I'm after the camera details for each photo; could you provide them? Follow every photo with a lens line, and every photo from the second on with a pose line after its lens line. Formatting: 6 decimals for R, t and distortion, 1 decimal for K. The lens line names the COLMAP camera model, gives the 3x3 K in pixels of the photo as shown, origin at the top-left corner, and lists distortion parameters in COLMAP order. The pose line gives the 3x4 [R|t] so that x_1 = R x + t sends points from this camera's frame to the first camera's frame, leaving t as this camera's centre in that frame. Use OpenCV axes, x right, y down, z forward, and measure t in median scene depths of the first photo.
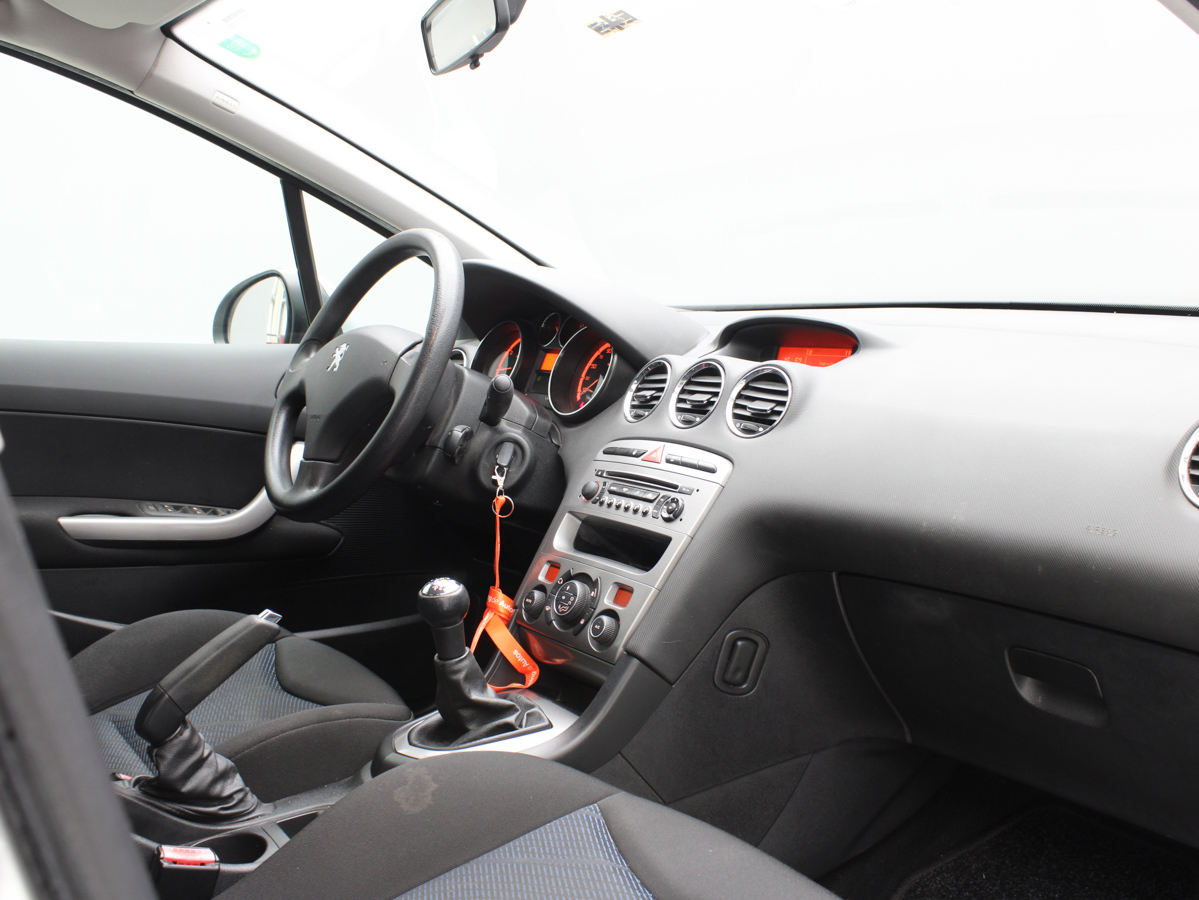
lens RADIAL K [[1178.5, 0, 599.5], [0, 1178.5, 450.0], [0, 0, 1]] dist [-0.168373, 0.125595]
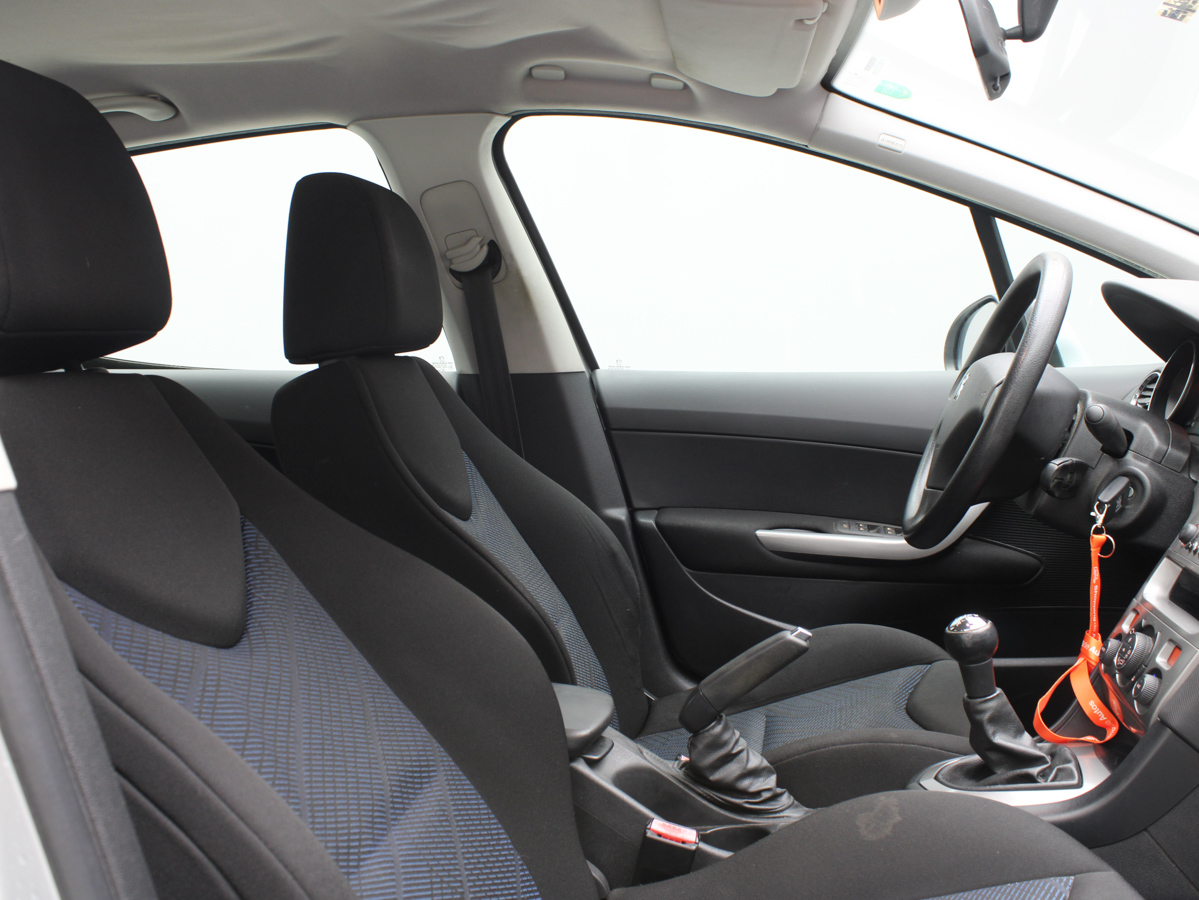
lens RADIAL K [[1178.5, 0, 599.5], [0, 1178.5, 450.0], [0, 0, 1]] dist [-0.168373, 0.125595]
pose [[0.716610, 0.016424, -0.697281, 0.295125], [-0.025669, 0.999666, -0.002834, -0.016703], [0.697002, 0.019929, 0.716792, 0.080186]]
